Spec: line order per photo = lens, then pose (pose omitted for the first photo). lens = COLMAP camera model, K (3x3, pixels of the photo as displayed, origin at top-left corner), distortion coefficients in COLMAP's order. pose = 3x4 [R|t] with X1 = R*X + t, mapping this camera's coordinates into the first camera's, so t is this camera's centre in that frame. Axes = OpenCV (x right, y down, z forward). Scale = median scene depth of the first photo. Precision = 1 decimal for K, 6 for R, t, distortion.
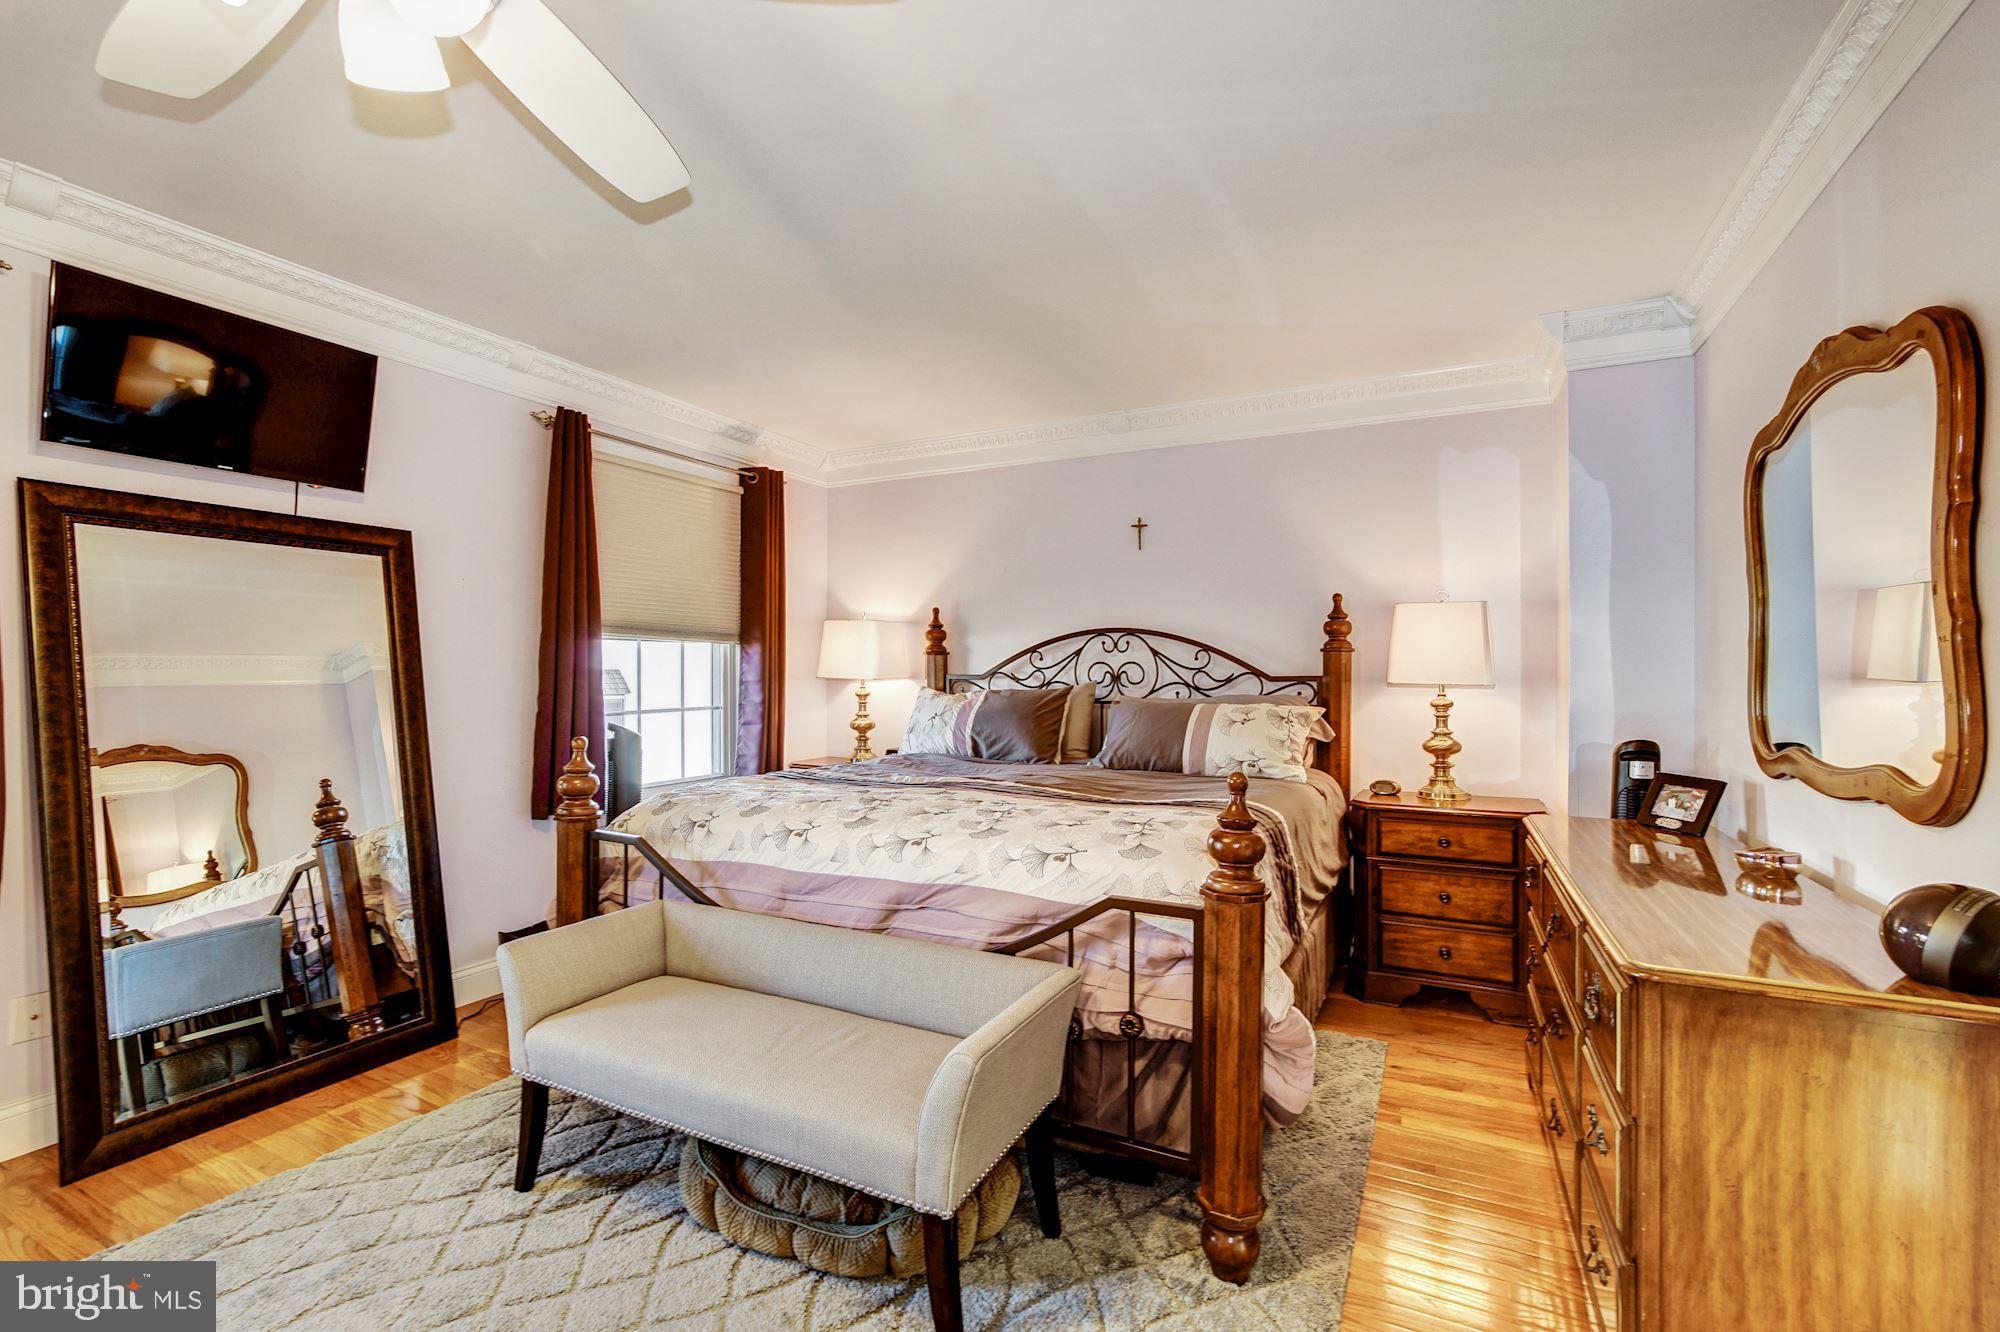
lens RADIAL K [[864.1, 0, 986.7], [0, 864.1, 660.9], [0, 0, 1]] dist [-0.010153, 0.000078]
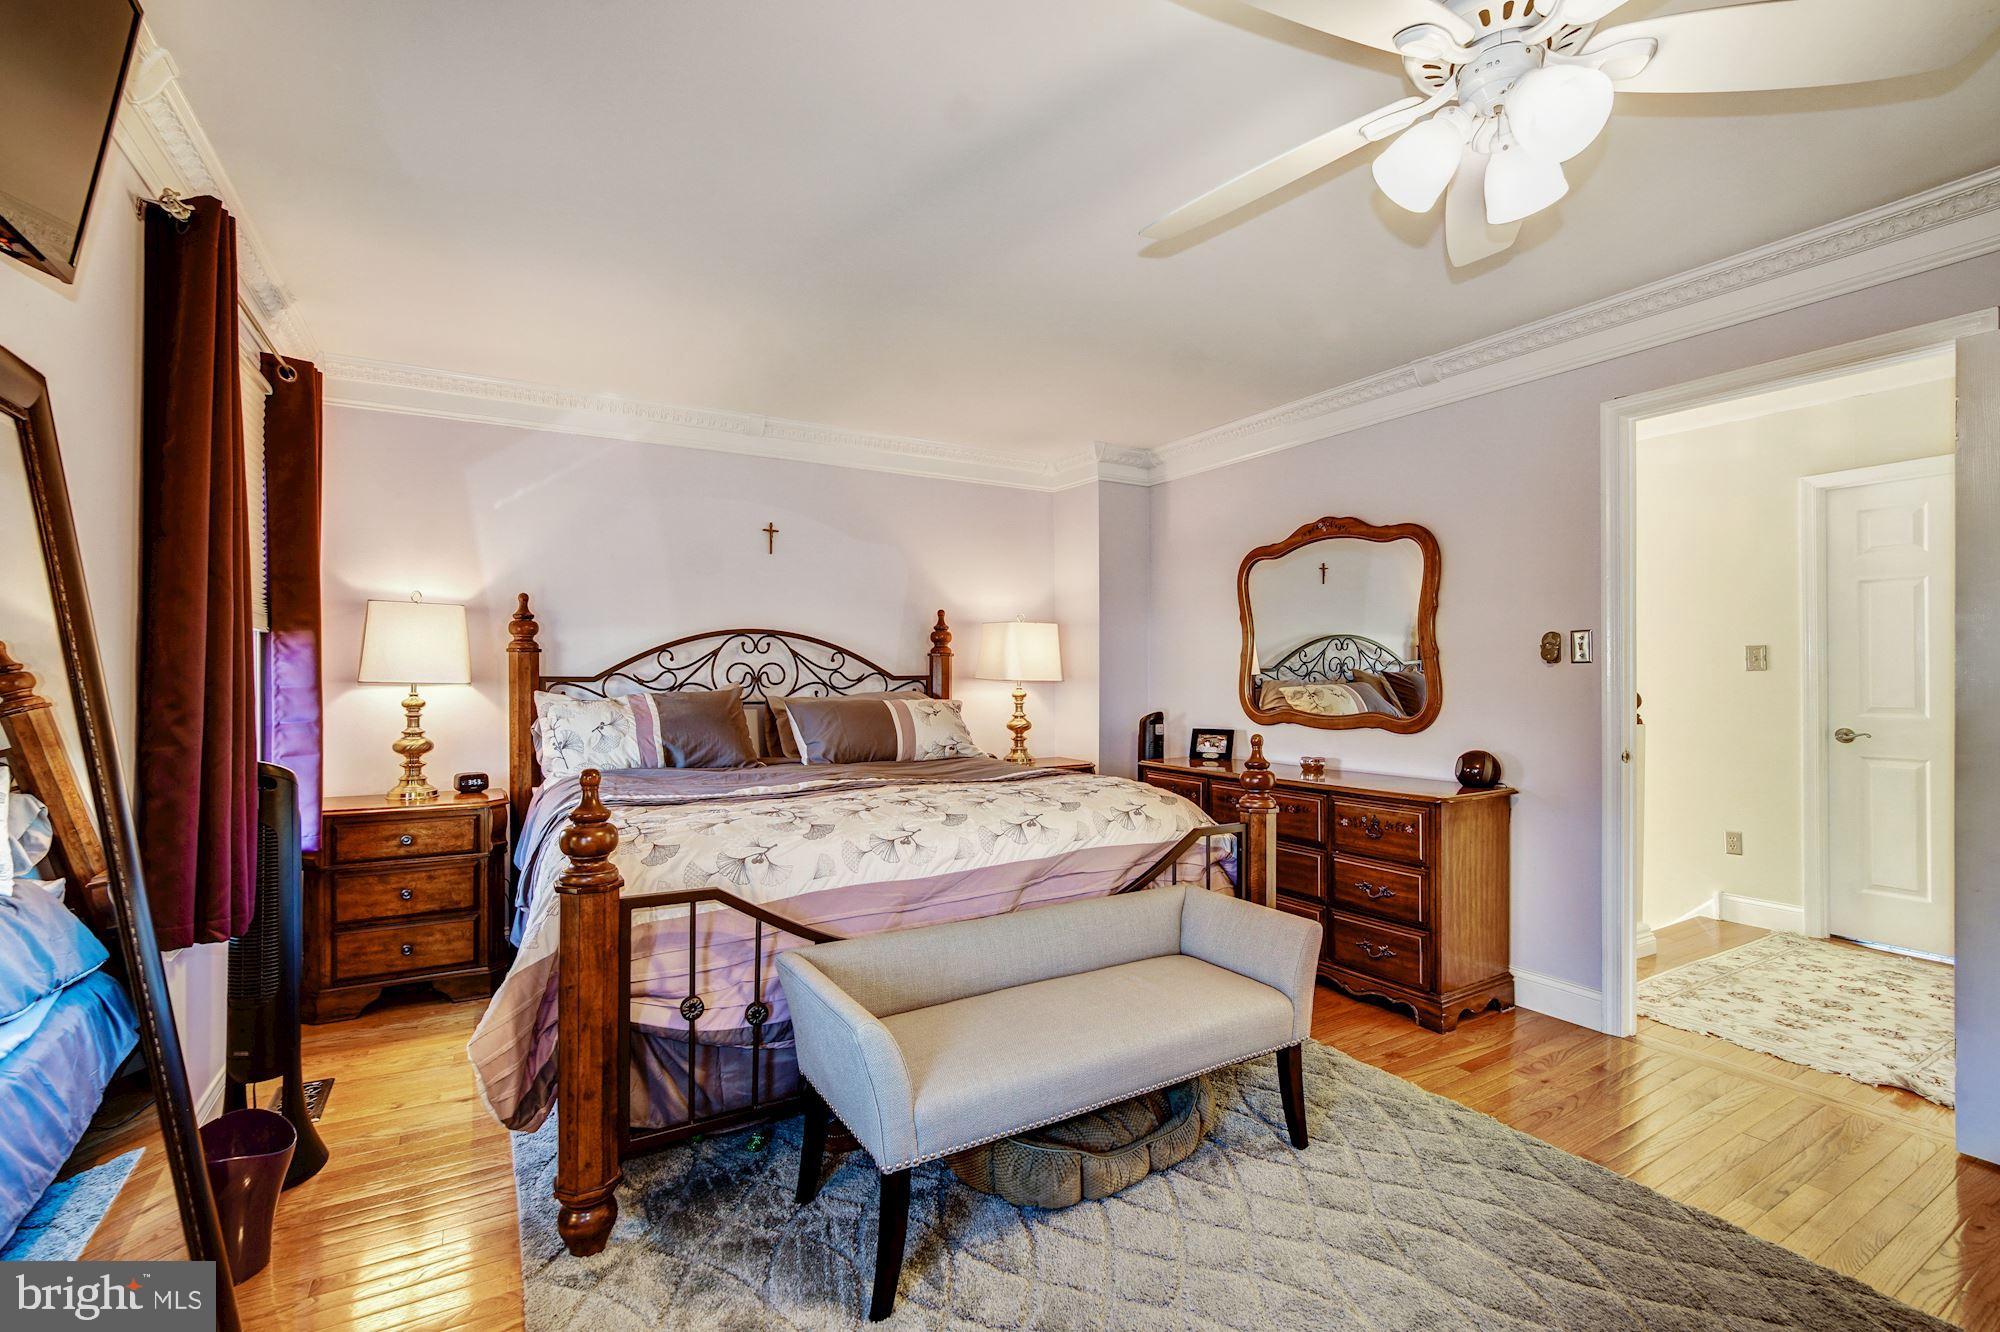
lens RADIAL K [[864.1, 0, 987.4], [0, 864.1, 672.3], [0, 0, 1]] dist [-0.010153, 0.000078]
pose [[0.551682, -0.004204, 0.834044, -0.577718], [-0.010034, 0.999881, 0.011677, -0.002175], [-0.833994, -0.014810, 0.551575, 0.228289]]
